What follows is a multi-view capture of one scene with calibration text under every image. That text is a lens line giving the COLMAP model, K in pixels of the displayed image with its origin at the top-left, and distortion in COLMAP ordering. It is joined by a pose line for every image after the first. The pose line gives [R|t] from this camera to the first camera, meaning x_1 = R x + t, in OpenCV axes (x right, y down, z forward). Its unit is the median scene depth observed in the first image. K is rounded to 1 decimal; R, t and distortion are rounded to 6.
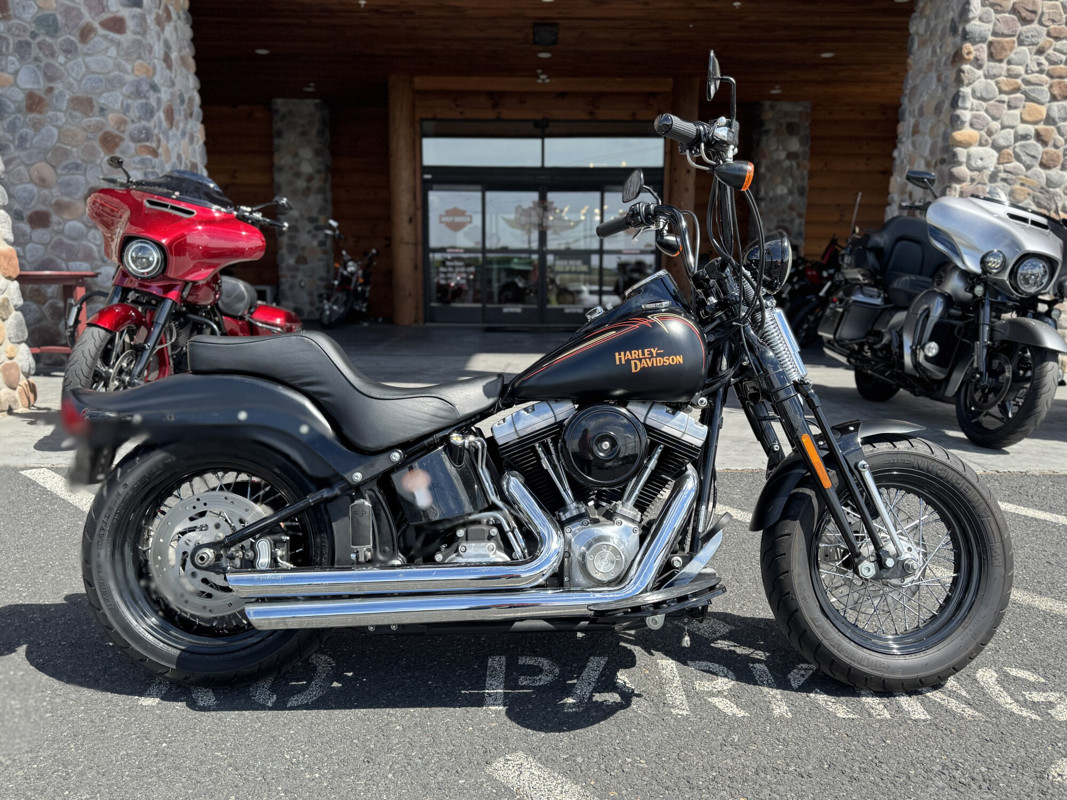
lens RADIAL K [[886.6, 0, 534.6], [0, 886.6, 393.5], [0, 0, 1]] dist [0.147036, -0.287523]
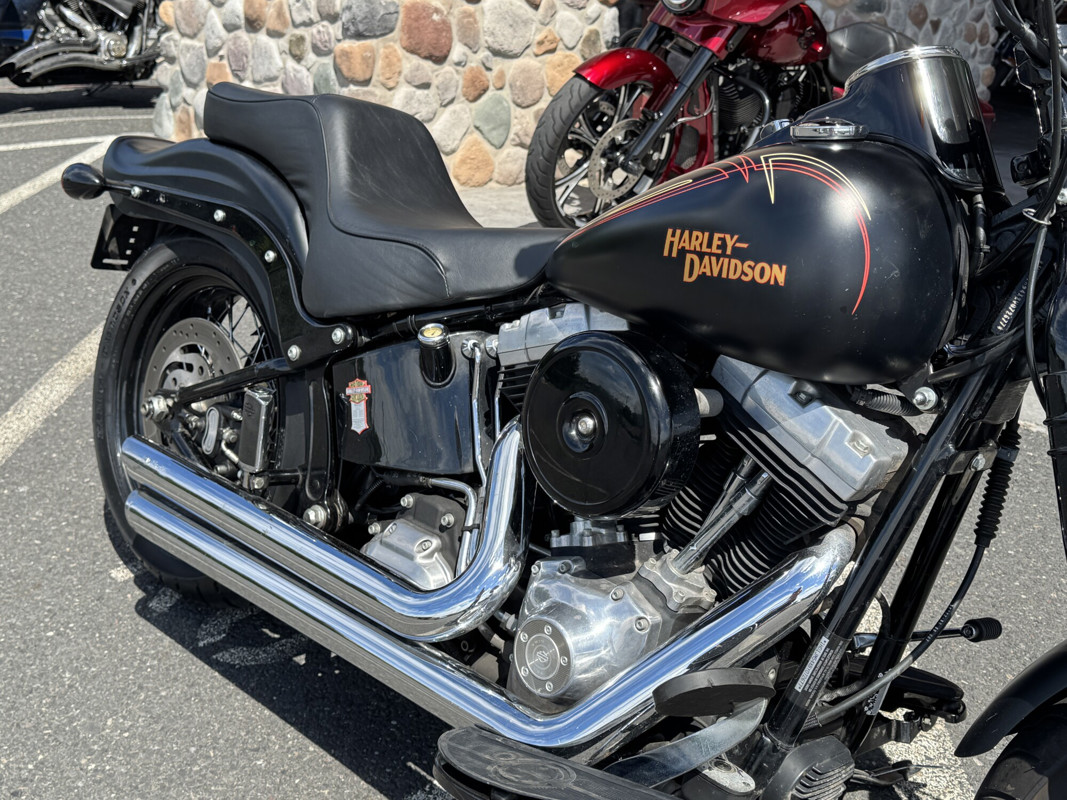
lens RADIAL K [[1261.1, 0, 529.9], [0, 1261.1, 395.8], [0, 0, 1]] dist [0.178754, -0.384054]
pose [[0.682988, 0.278094, -0.675419, 0.466224], [-0.176117, 0.960104, 0.217217, -0.086438], [0.708879, -0.029404, 0.704717, 0.491987]]
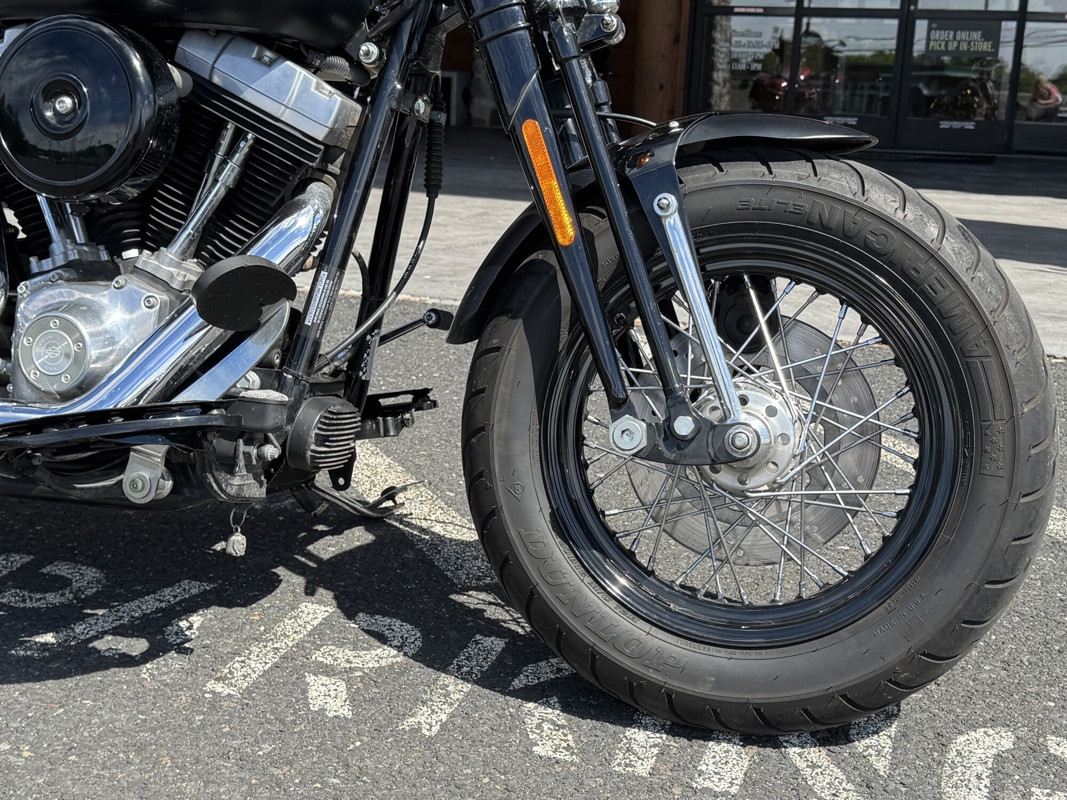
lens RADIAL K [[1462.3, 0, 533.5], [0, 1462.3, 400.0], [0, 0, 1]] dist [0.186468, -0.386021]
pose [[0.949989, 0.098775, -0.296249, 0.527512], [-0.077971, 0.993638, 0.081267, 0.122198], [0.302392, -0.054104, 0.951647, 0.305147]]
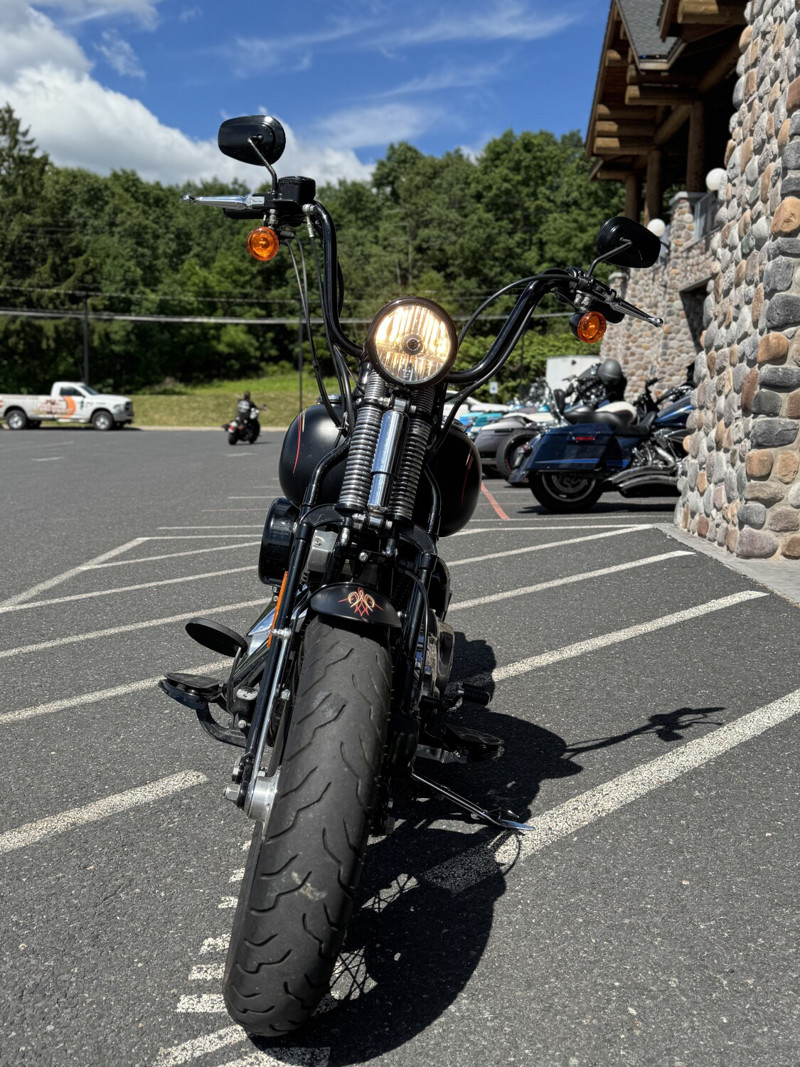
lens RADIAL K [[1012.5, 0, 400.9], [0, 1012.5, 536.7], [0, 0, 1]] dist [0.092415, -0.164023]
pose [[-0.030551, 0.122350, -0.992017, 1.122423], [-0.166144, 0.978051, 0.125744, -0.104555], [0.985628, 0.168659, -0.009553, 1.092717]]
